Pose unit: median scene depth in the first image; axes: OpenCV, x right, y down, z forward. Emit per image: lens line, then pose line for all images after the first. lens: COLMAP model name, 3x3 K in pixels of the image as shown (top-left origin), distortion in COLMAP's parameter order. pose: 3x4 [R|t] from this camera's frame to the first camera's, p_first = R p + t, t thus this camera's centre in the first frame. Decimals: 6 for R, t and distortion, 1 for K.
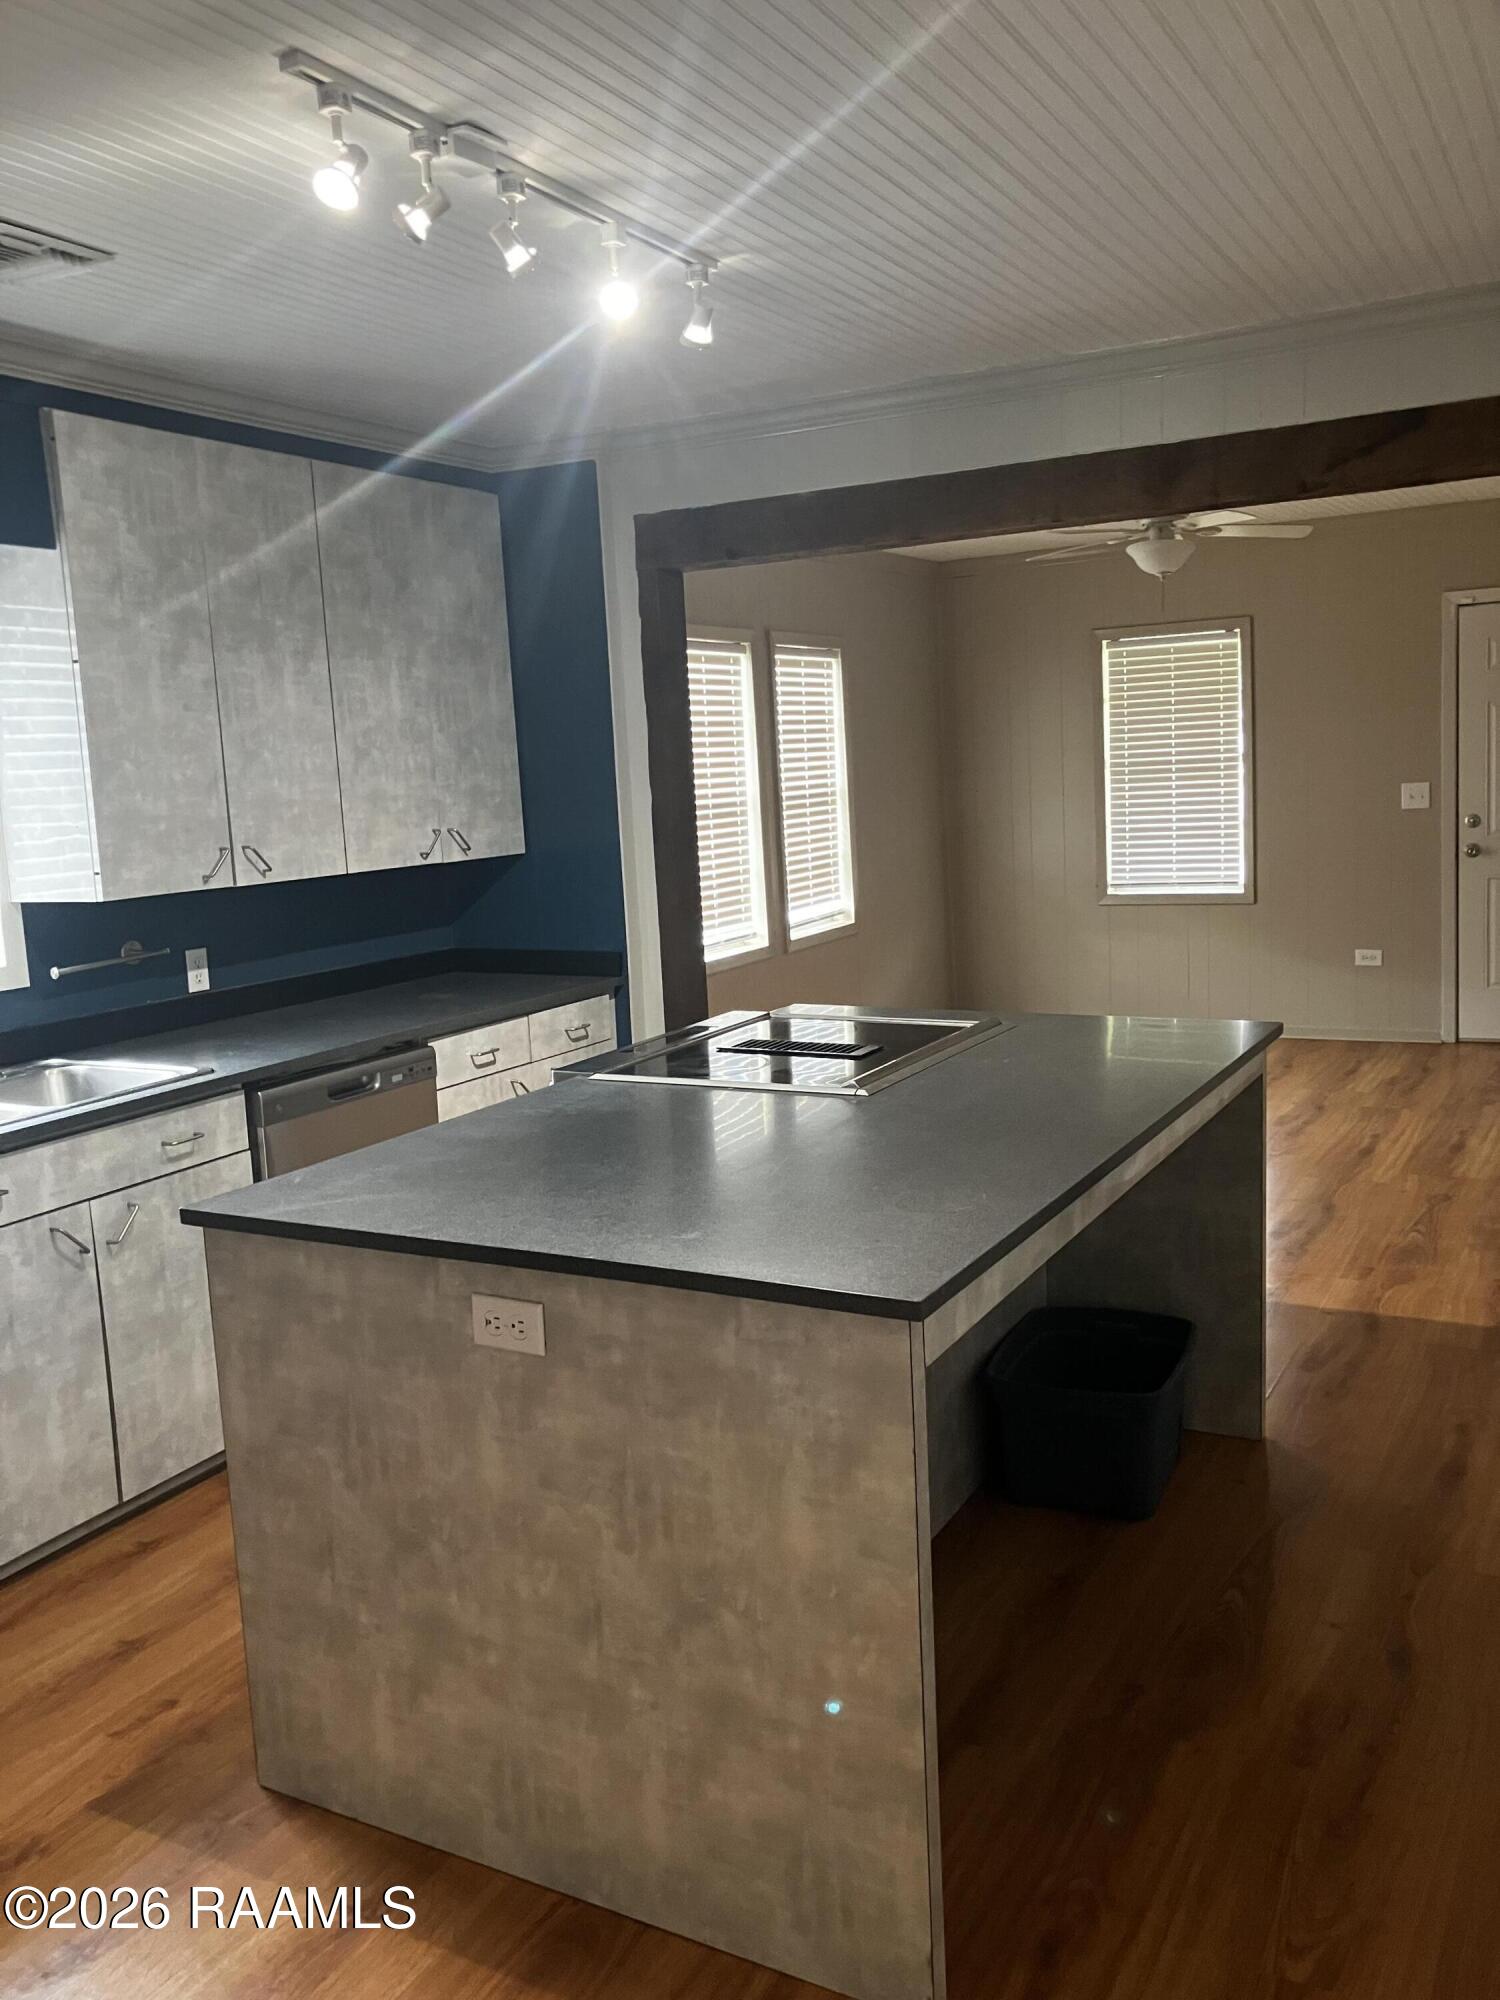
lens RADIAL K [[1681.7, 0, 750.0], [0, 1681.7, 1000.0], [0, 0, 1]] dist [0.110179, -0.268914]
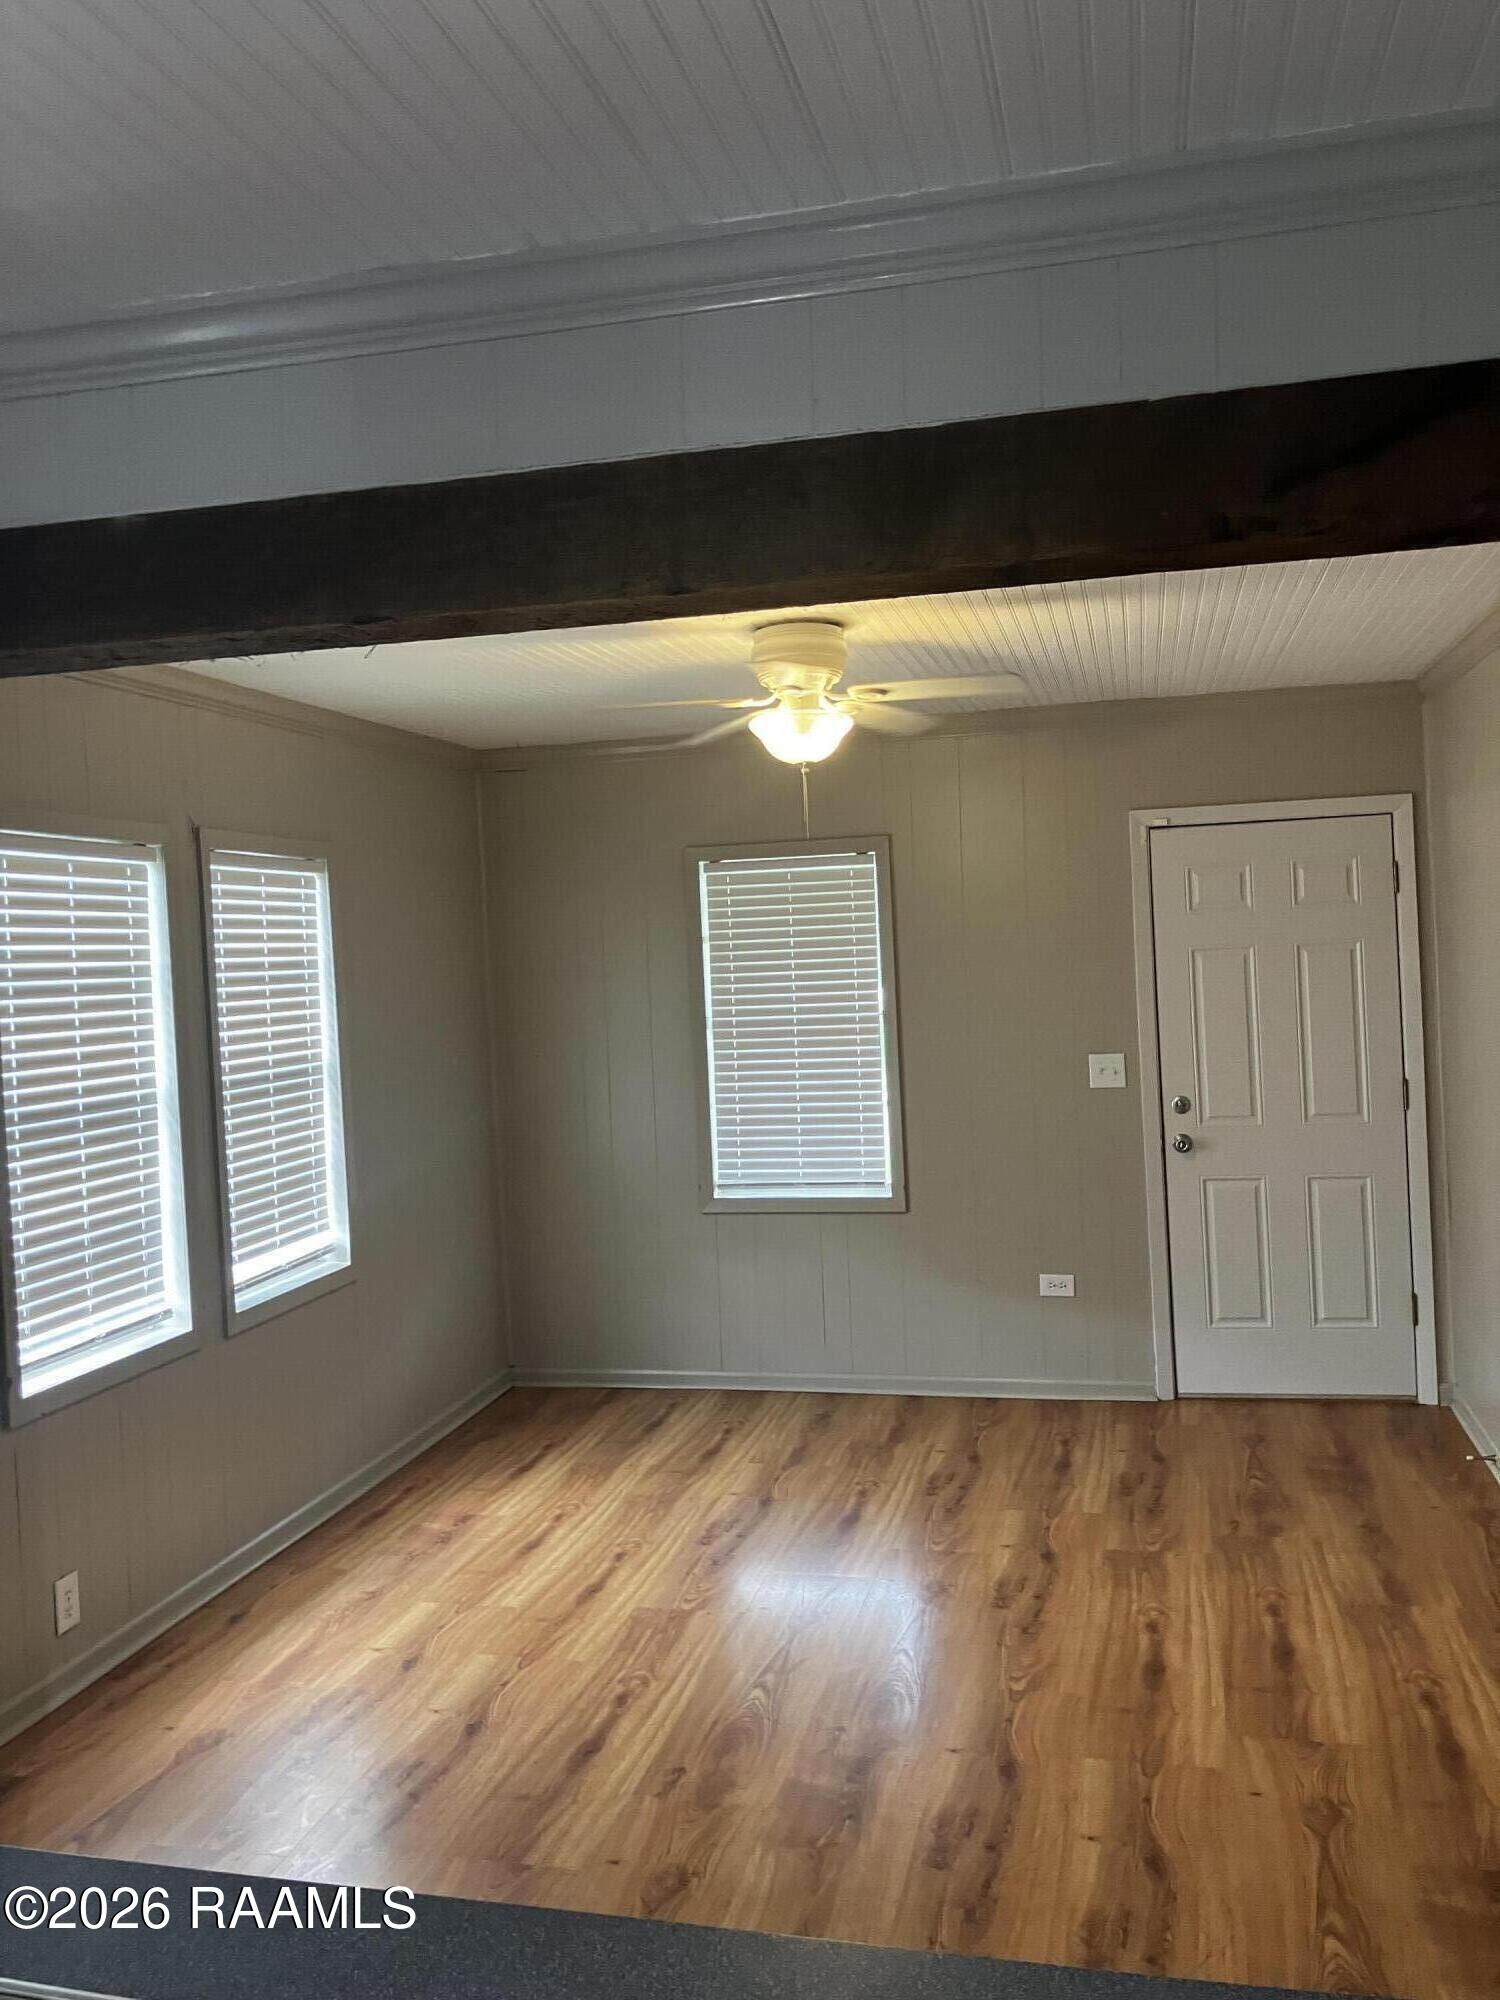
lens RADIAL K [[1681.7, 0, 750.0], [0, 1681.7, 1000.0], [0, 0, 1]] dist [0.110179, -0.268914]
pose [[0.968706, 0.004332, 0.248173, 0.048906], [0.028084, 0.991514, -0.126929, -0.060611], [-0.246617, 0.129926, 0.960364, 0.309947]]
